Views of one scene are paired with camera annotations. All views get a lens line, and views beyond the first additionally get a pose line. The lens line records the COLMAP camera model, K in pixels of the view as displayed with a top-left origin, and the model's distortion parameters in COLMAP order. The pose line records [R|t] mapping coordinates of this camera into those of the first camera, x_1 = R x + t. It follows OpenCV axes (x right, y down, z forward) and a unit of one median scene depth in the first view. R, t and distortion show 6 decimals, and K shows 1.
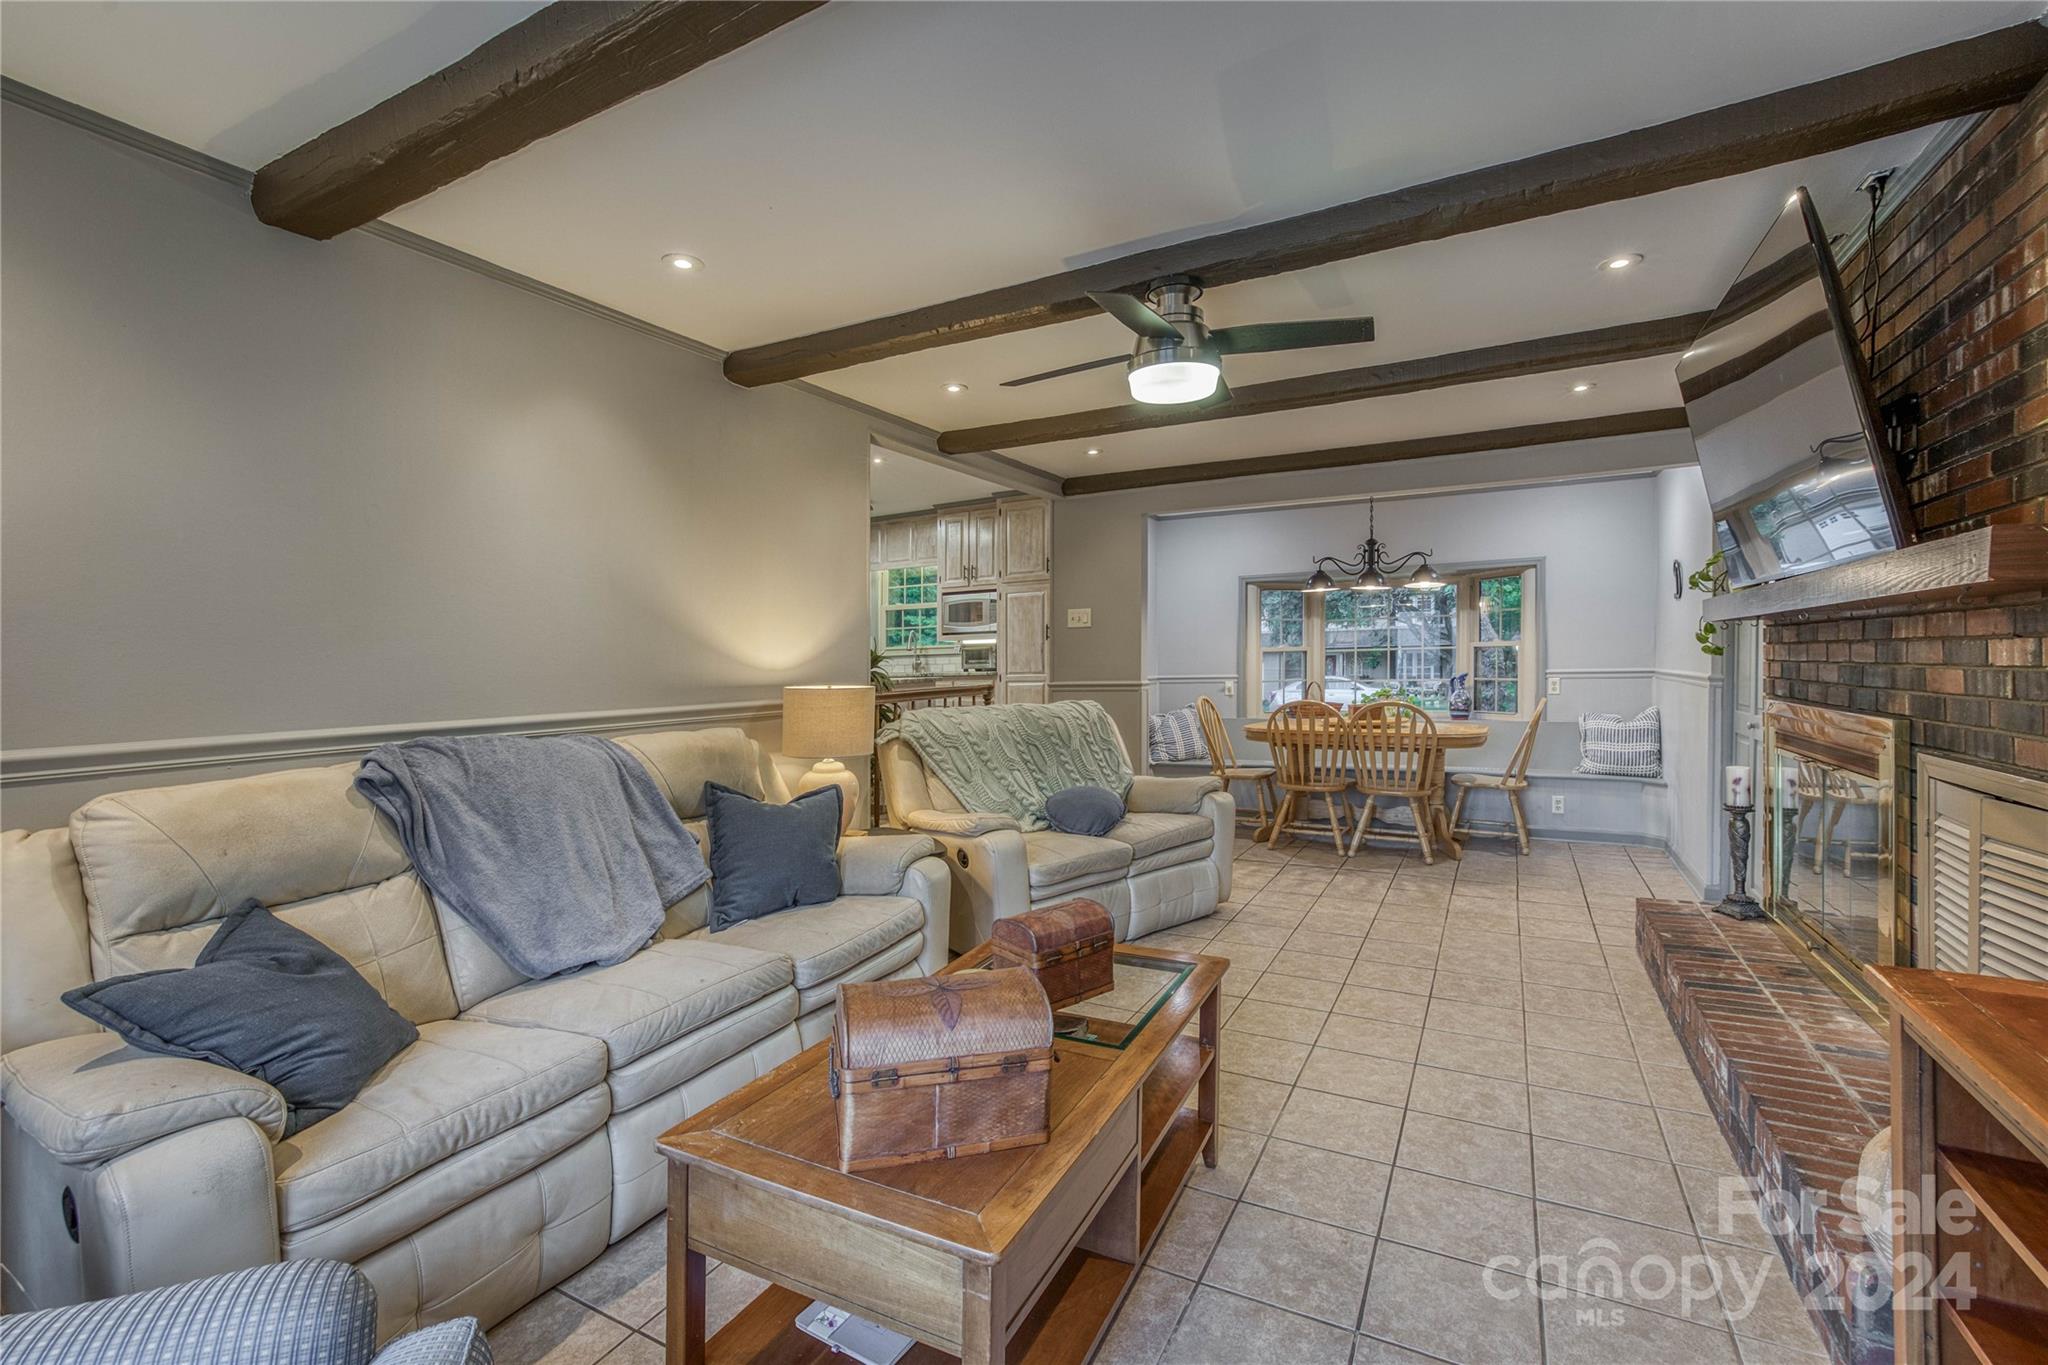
lens RADIAL K [[890.1, 0, 1027.0], [0, 890.1, 680.1], [0, 0, 1]] dist [-0.004408, 0.000347]
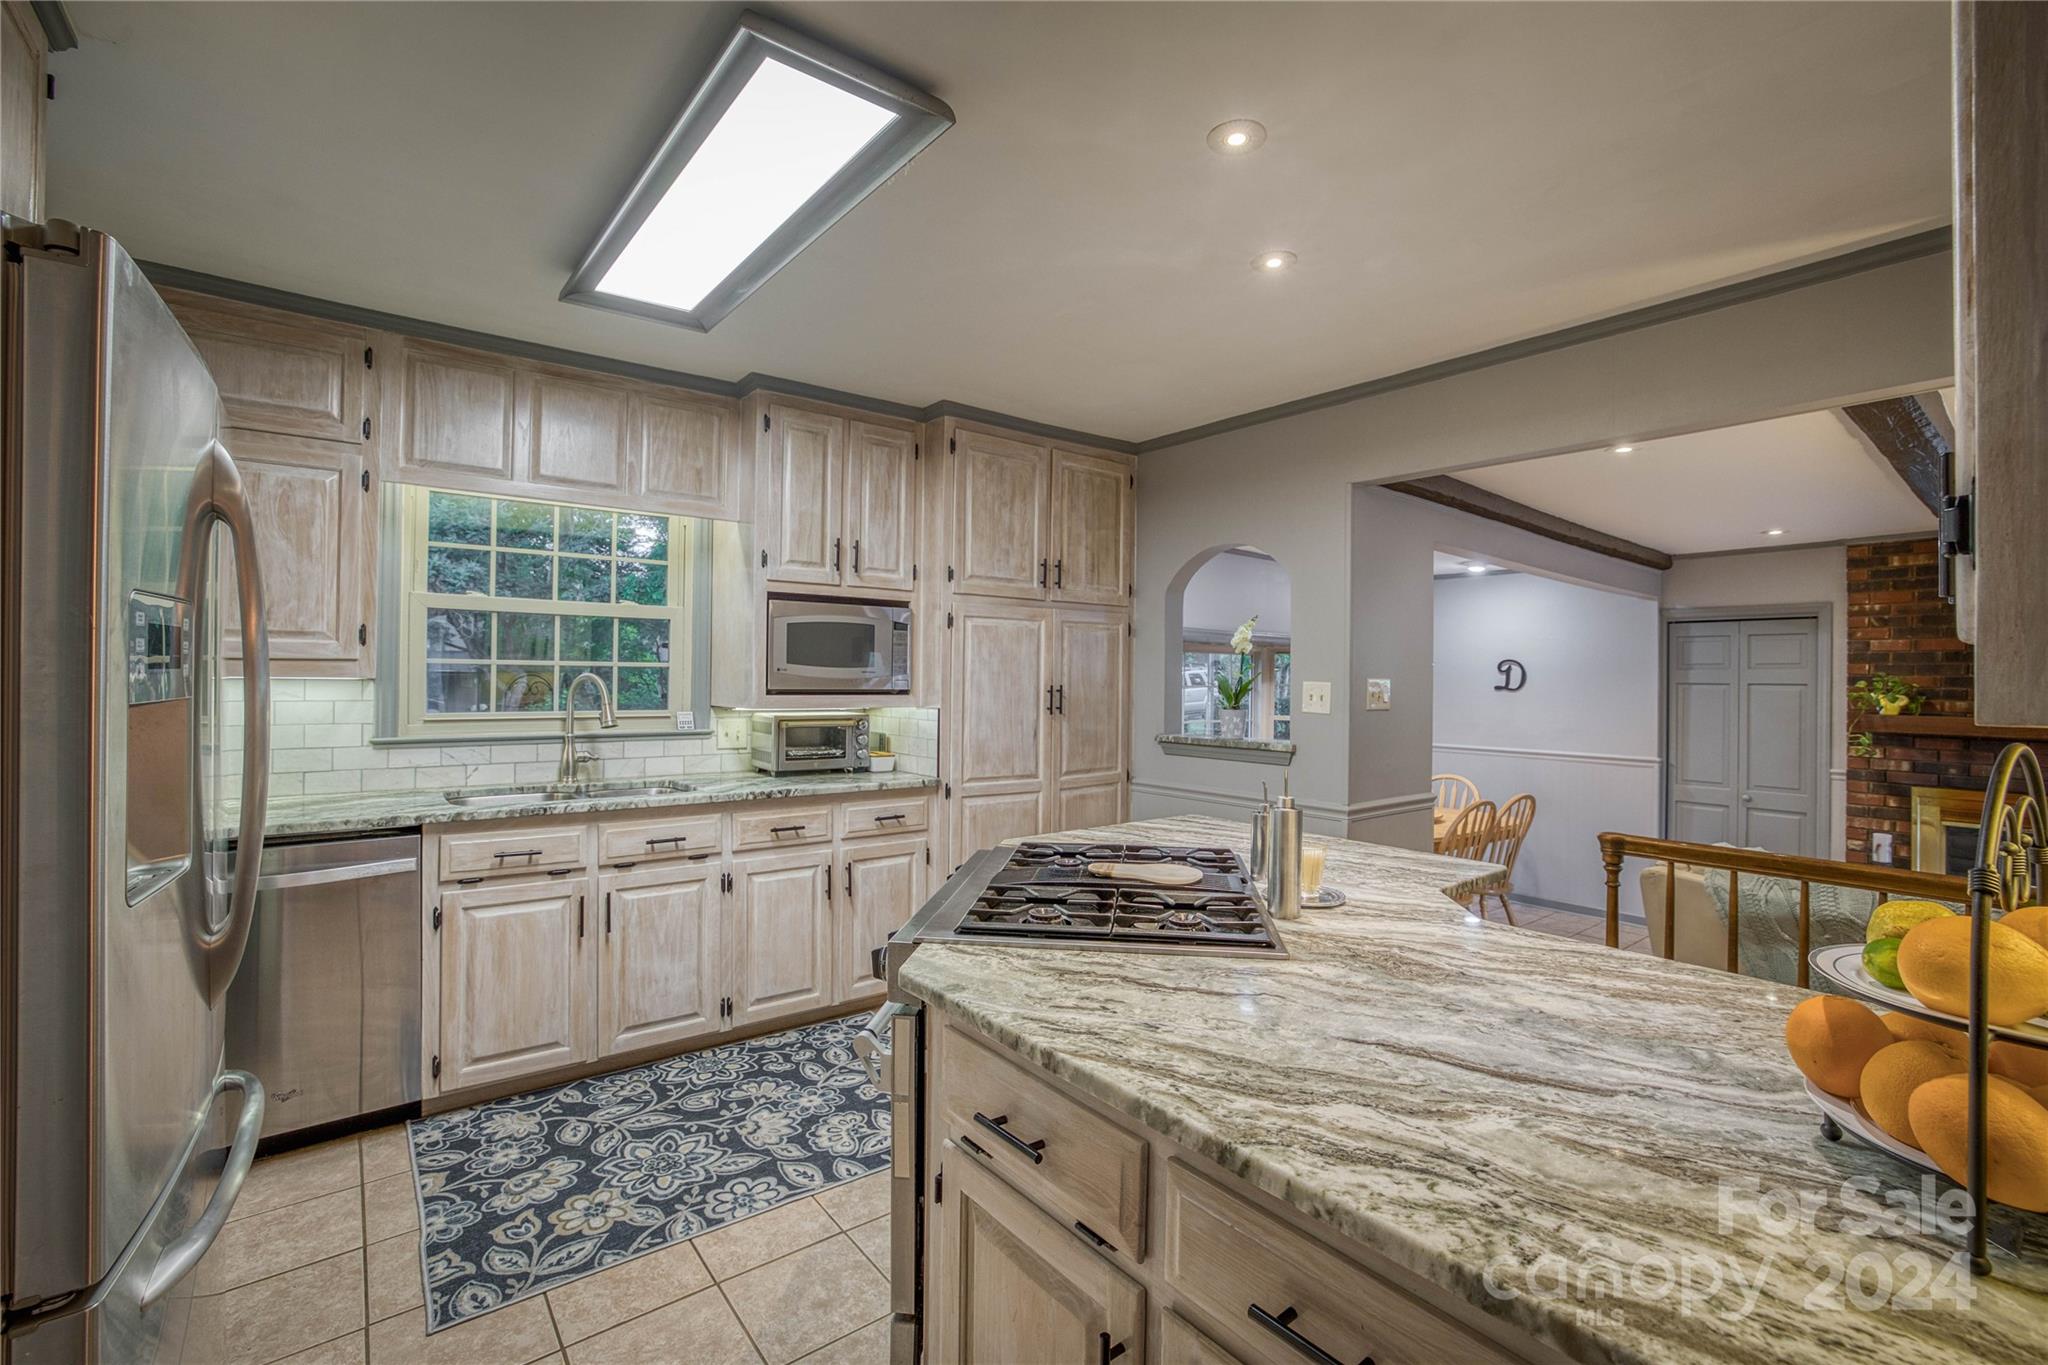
lens RADIAL K [[869.6, 0, 1025.8], [0, 869.6, 661.3], [0, 0, 1]] dist [-0.037130, 0.000267]
pose [[0.417490, 0.034681, 0.908020, -0.544584], [-0.004133, 0.999334, -0.036269, -0.069032], [-0.908672, 0.011389, 0.417355, 0.961554]]
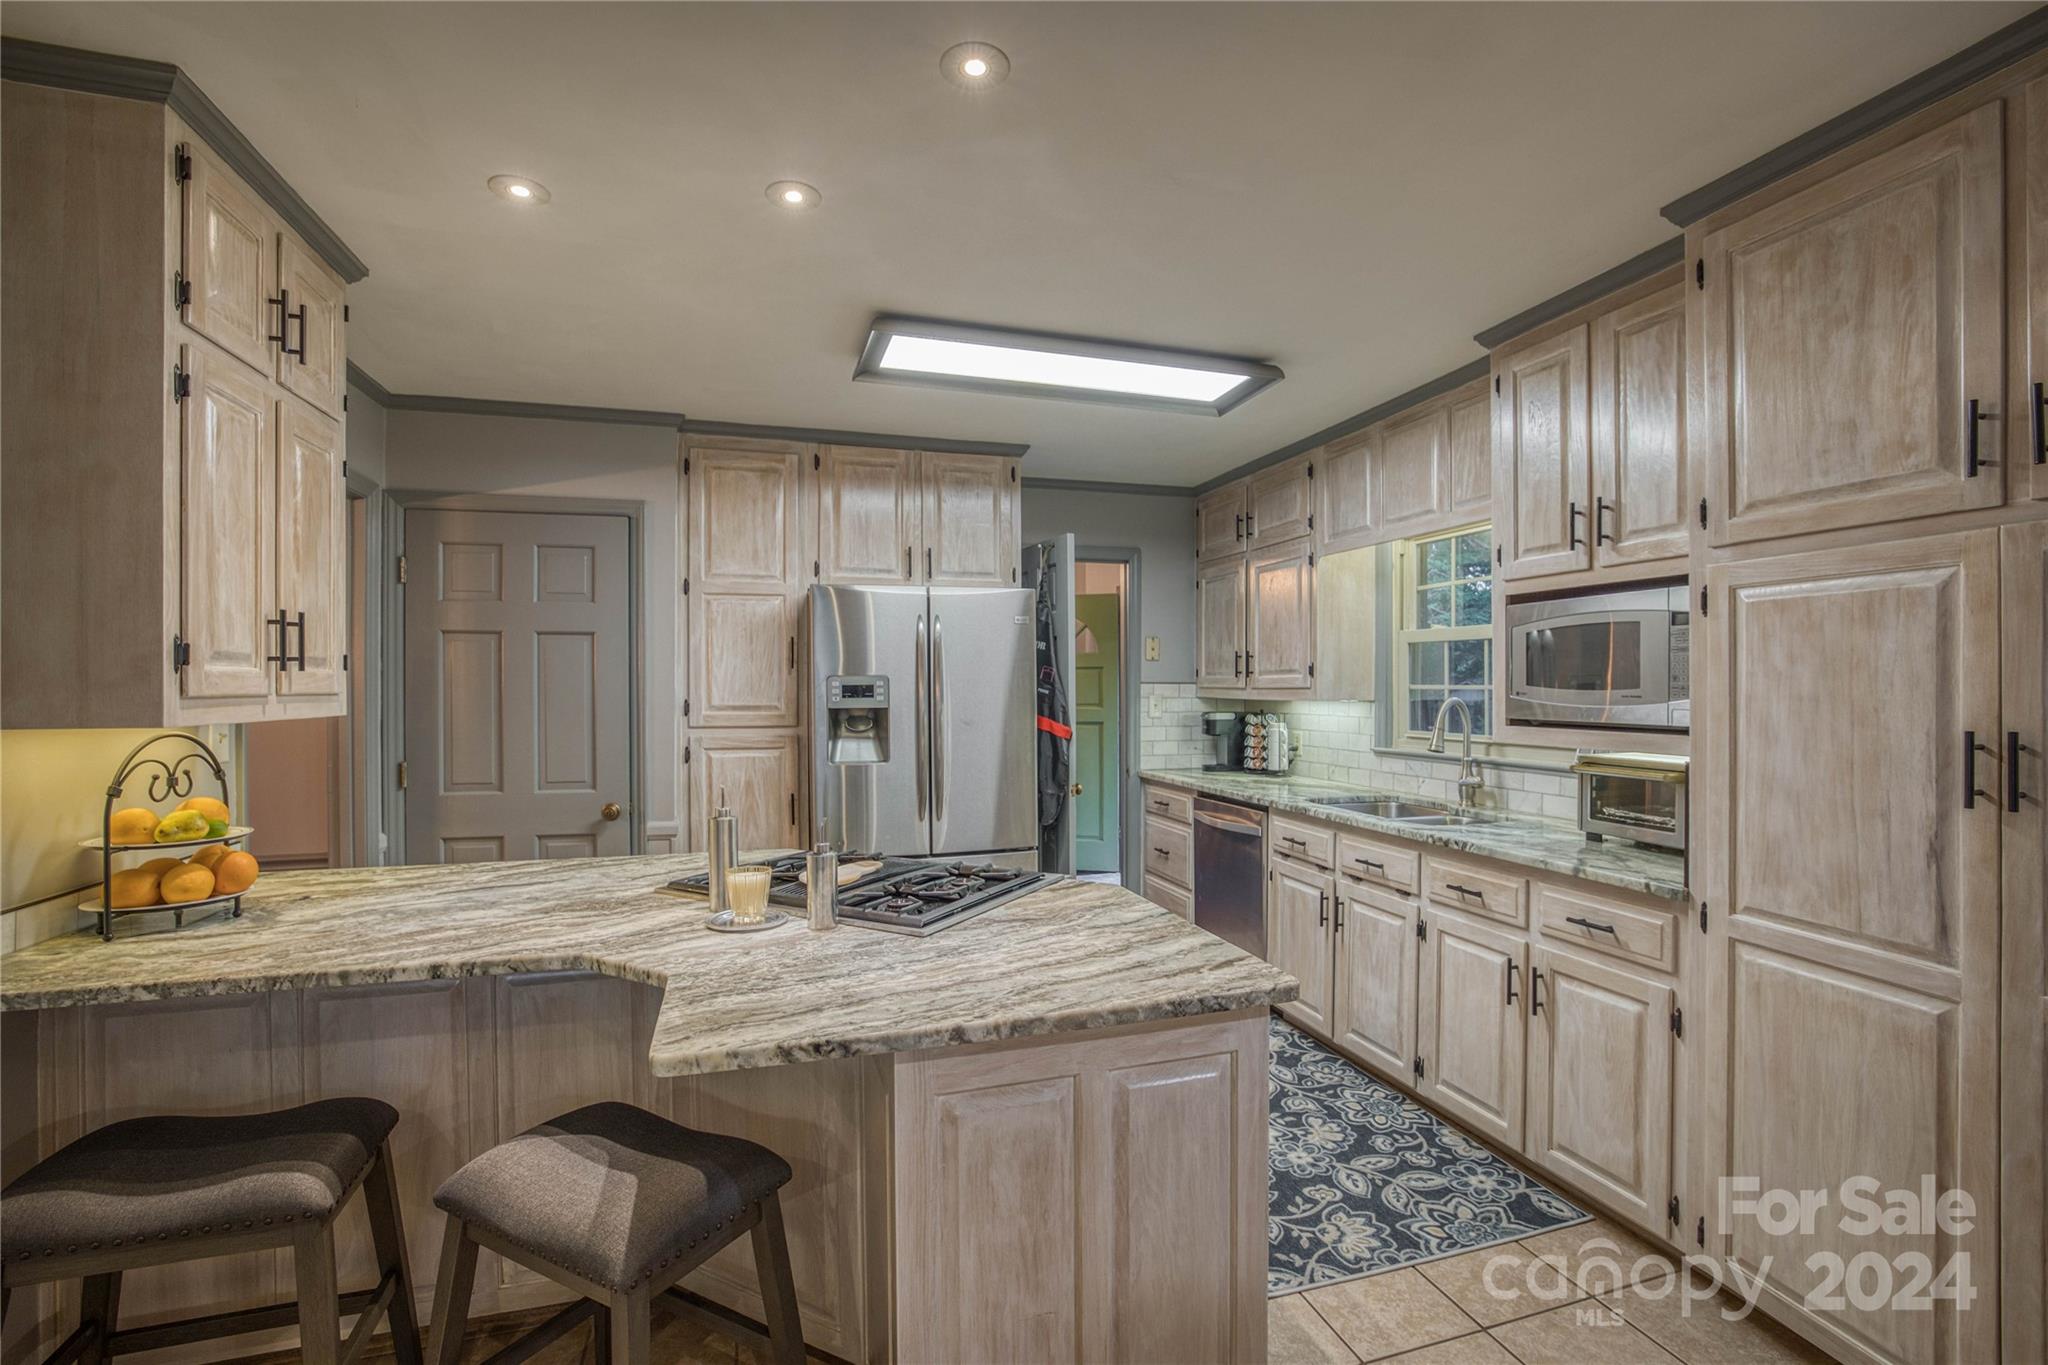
lens RADIAL K [[890.1, 0, 1027.0], [0, 890.1, 680.1], [0, 0, 1]] dist [-0.004408, 0.000347]
pose [[0.708584, 0.006672, -0.705595, 0.015095], [-0.016313, 0.999843, -0.006928, -0.082444], [0.705438, 0.016419, 0.708582, 0.852430]]
